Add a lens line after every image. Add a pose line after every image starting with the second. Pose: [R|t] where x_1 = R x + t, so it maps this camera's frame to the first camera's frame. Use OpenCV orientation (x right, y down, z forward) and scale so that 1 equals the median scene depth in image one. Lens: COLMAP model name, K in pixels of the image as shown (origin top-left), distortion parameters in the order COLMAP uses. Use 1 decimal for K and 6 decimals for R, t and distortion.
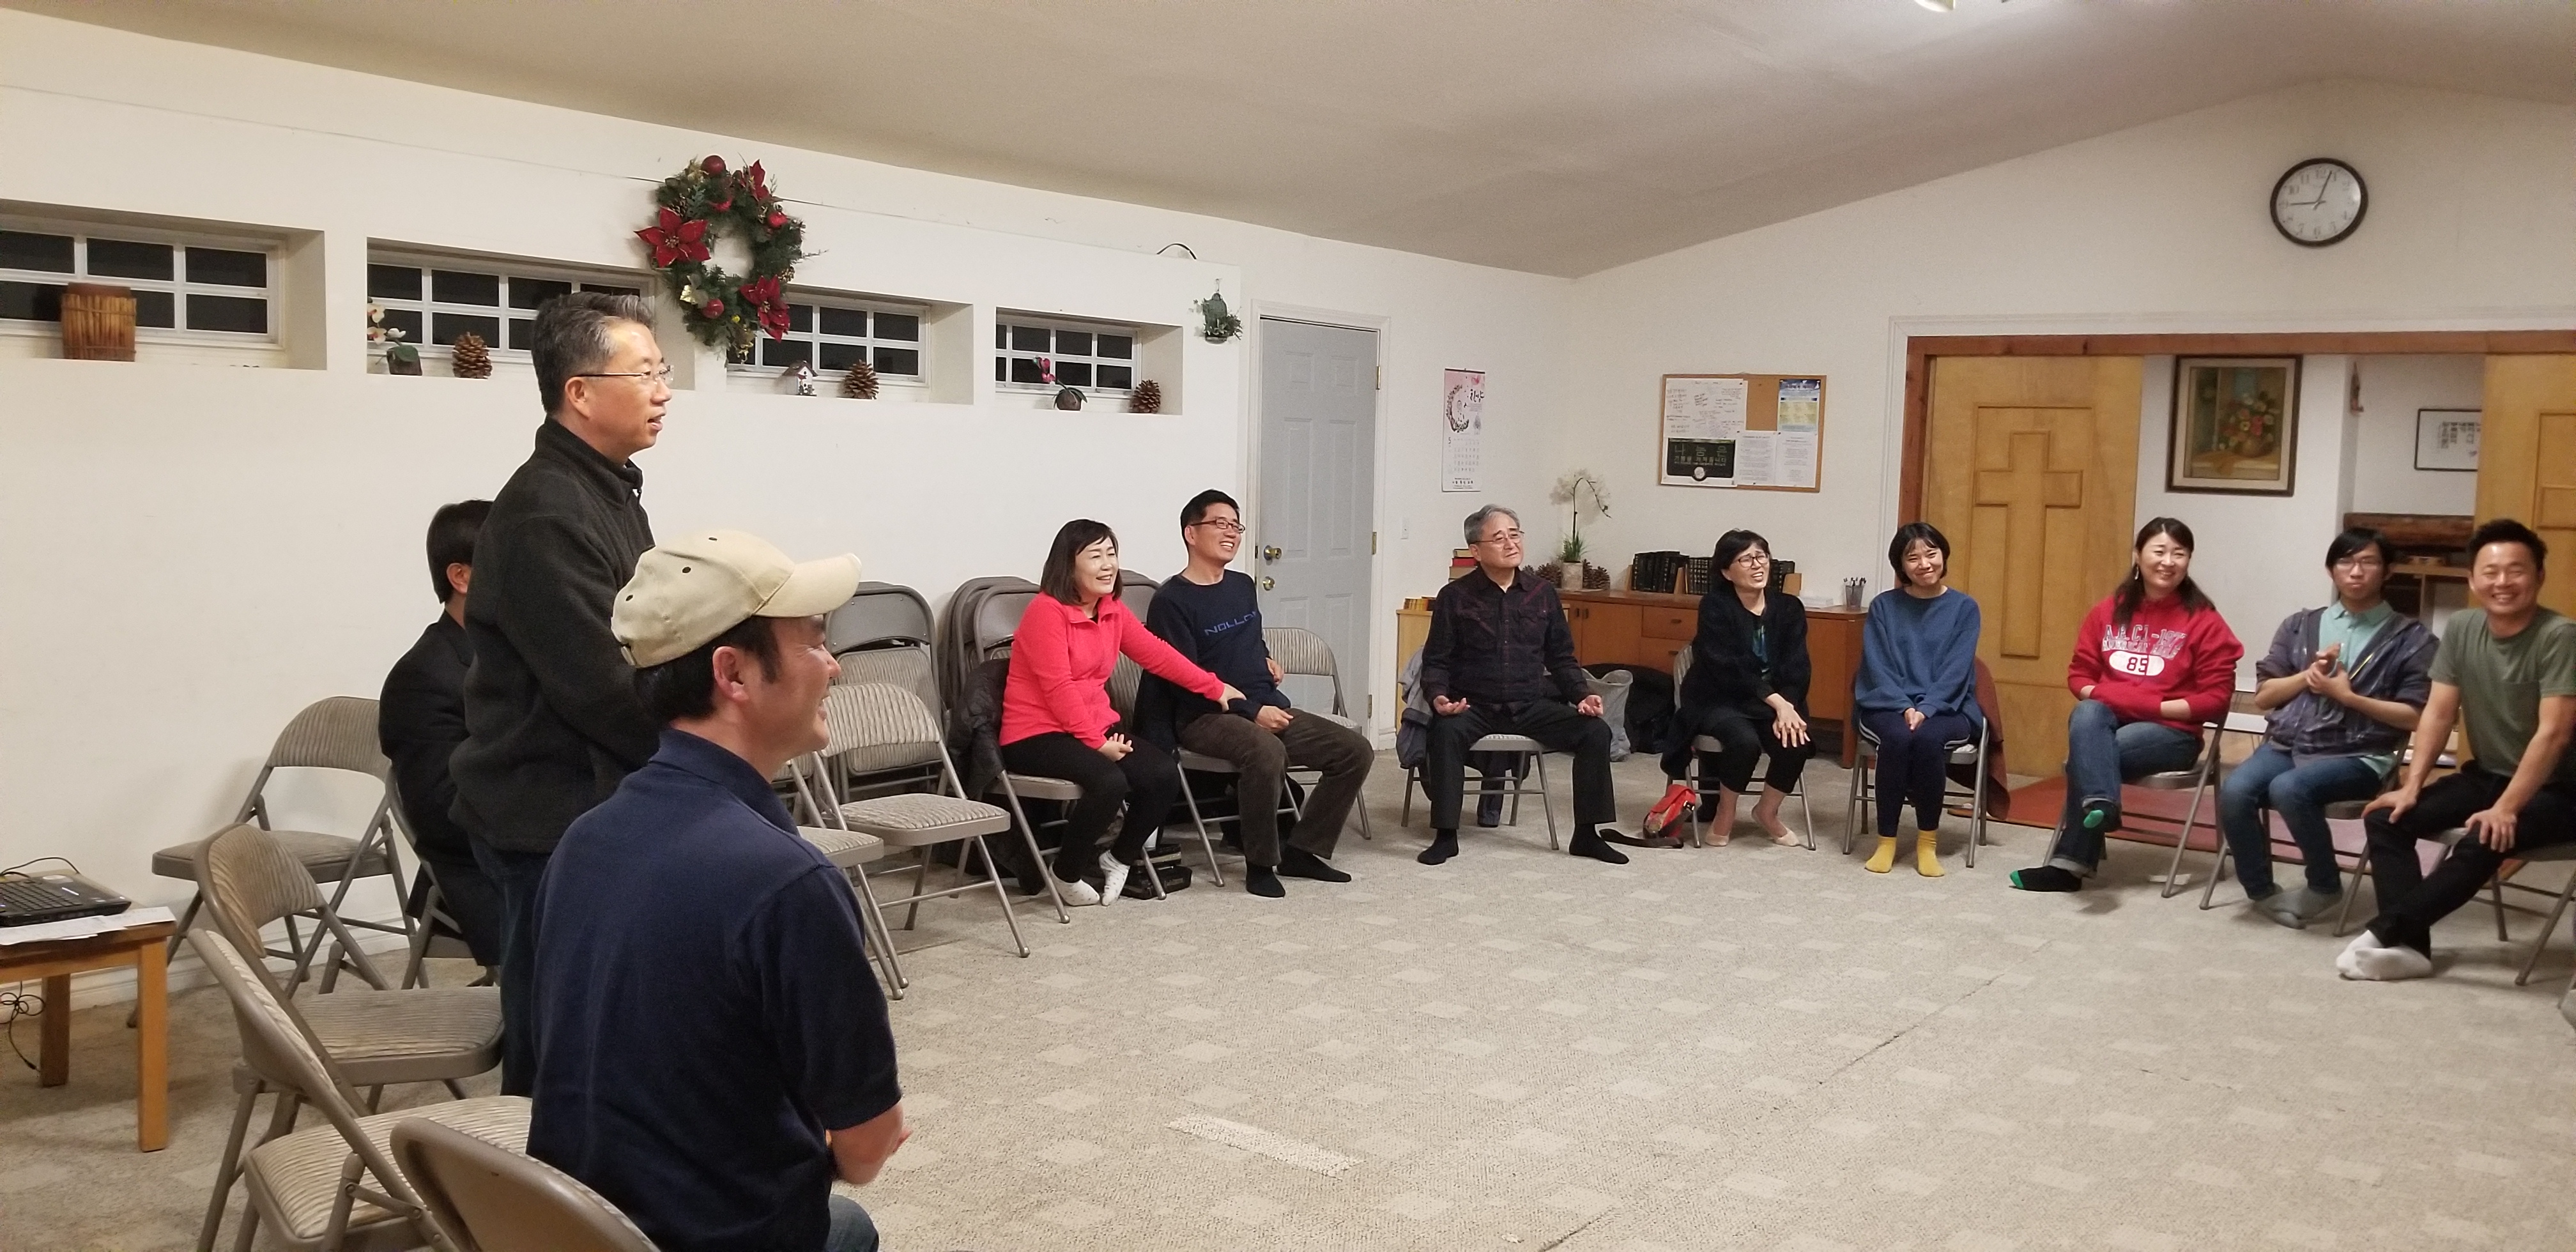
lens RADIAL K [[1990.5, 0, 1291.1], [0, 1990.5, 592.1], [0, 0, 1]] dist [0.085783, -0.186283]
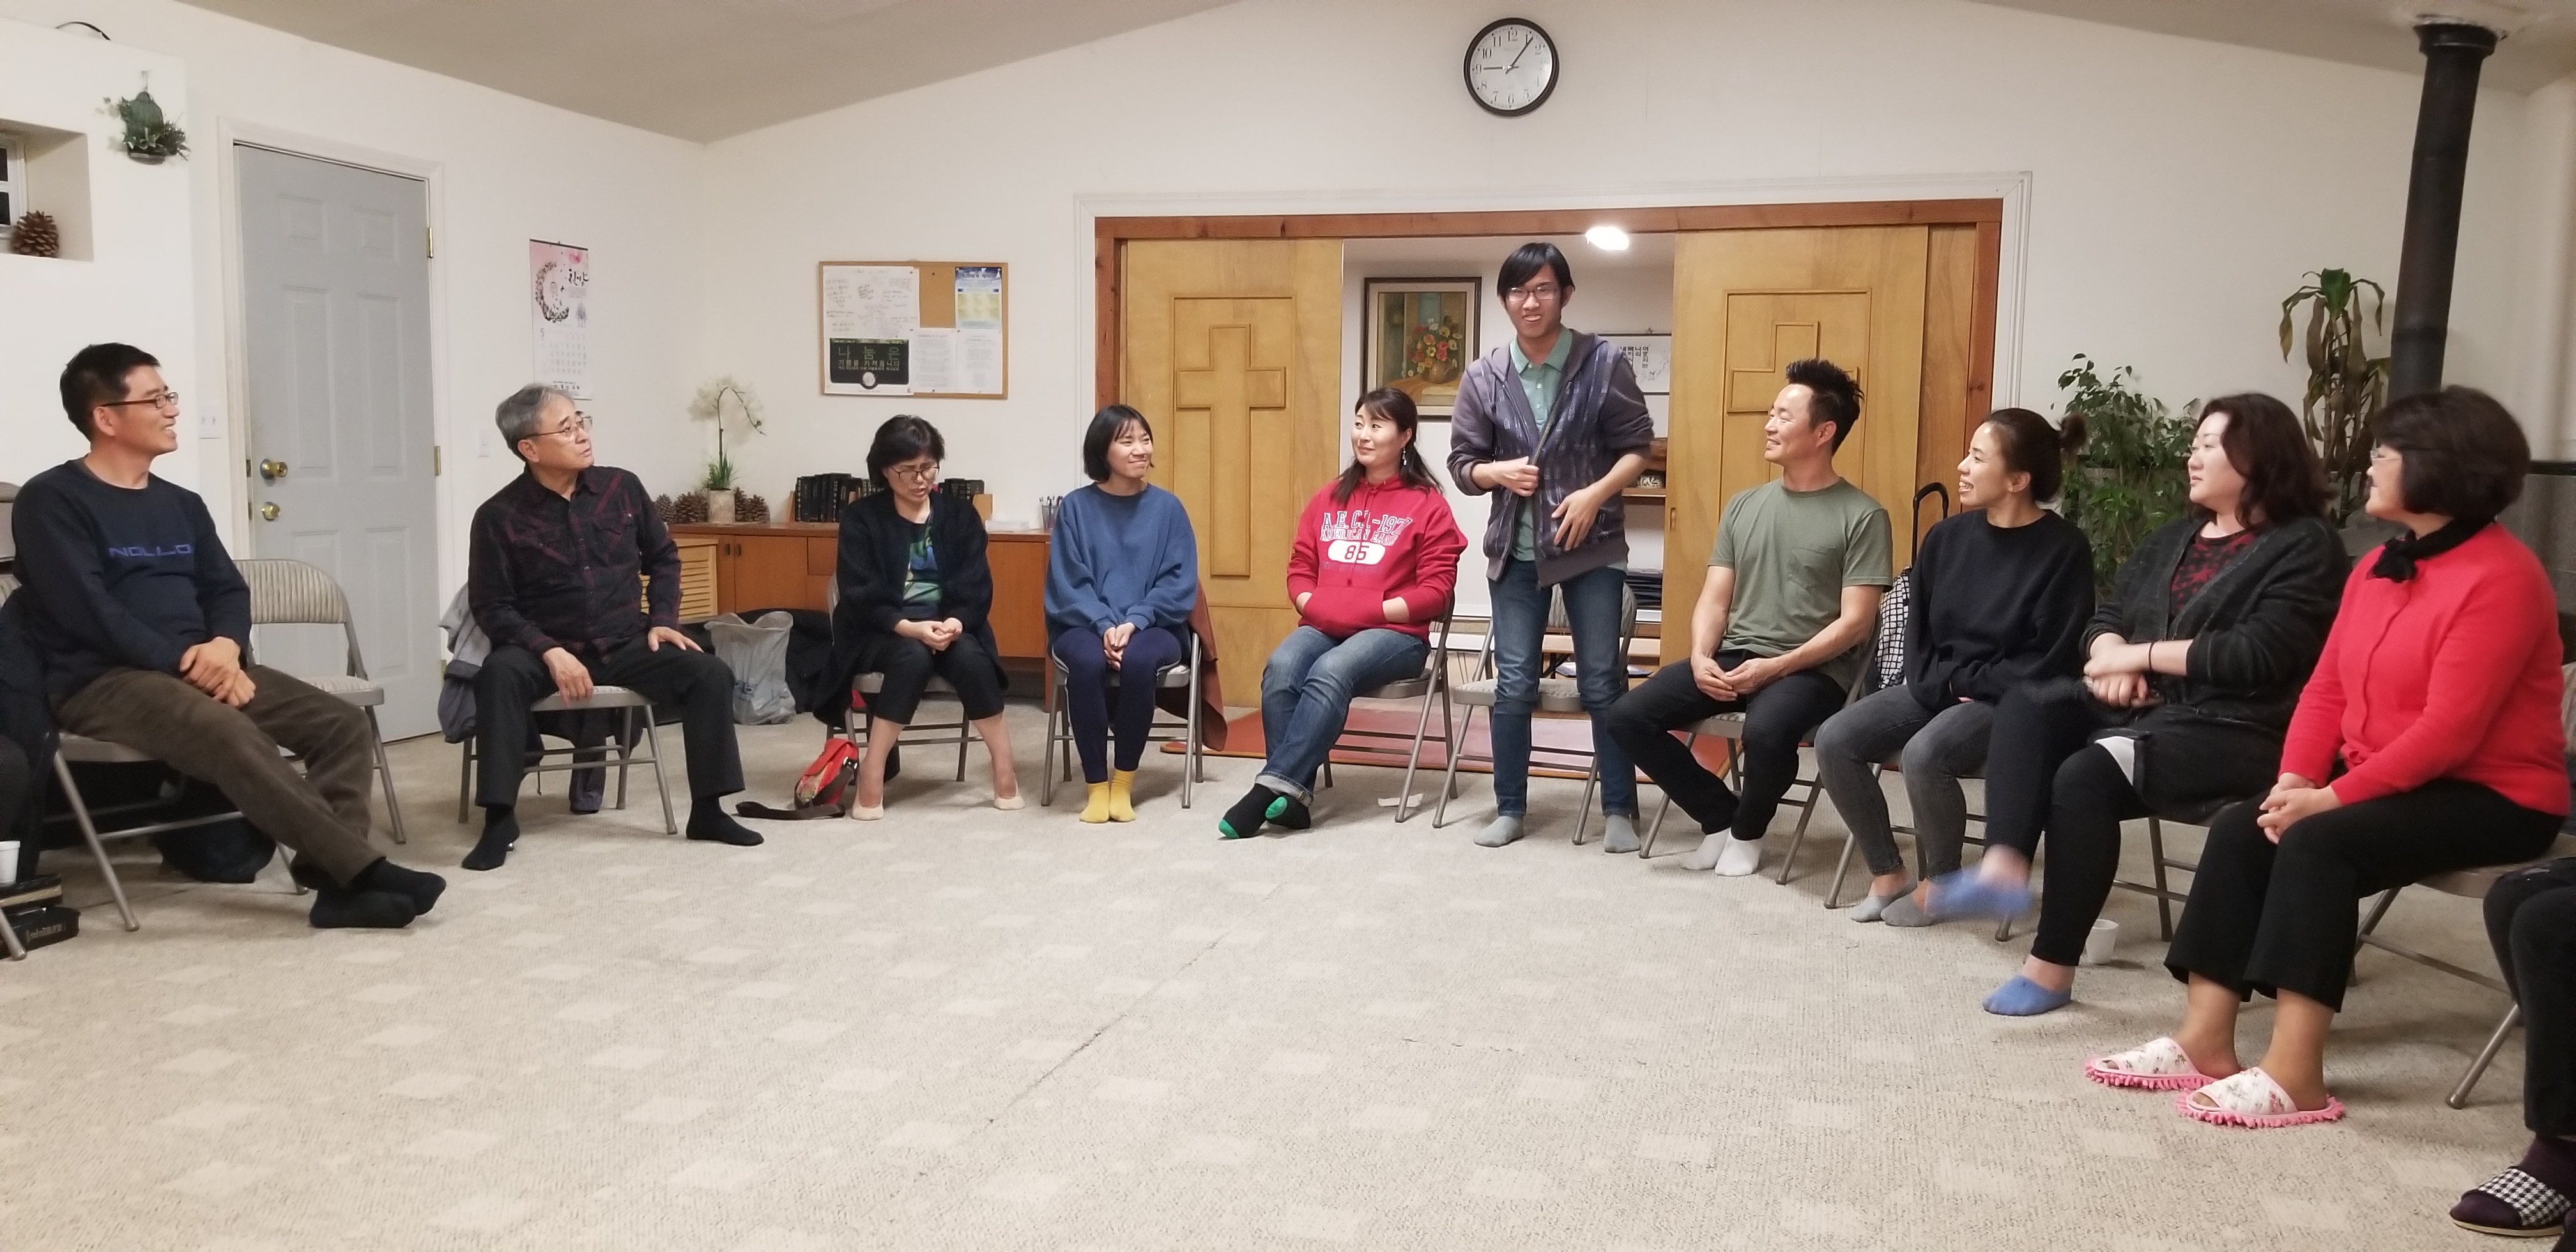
lens RADIAL K [[1973.2, 0, 1288.0], [0, 1973.2, 626.0], [0, 0, 1]] dist [0.099651, -0.188028]
pose [[0.927693, -0.048943, 0.370123, 0.077371], [0.040895, 0.998726, 0.029563, 0.039353], [-0.371098, -0.012289, 0.928512, 0.222830]]
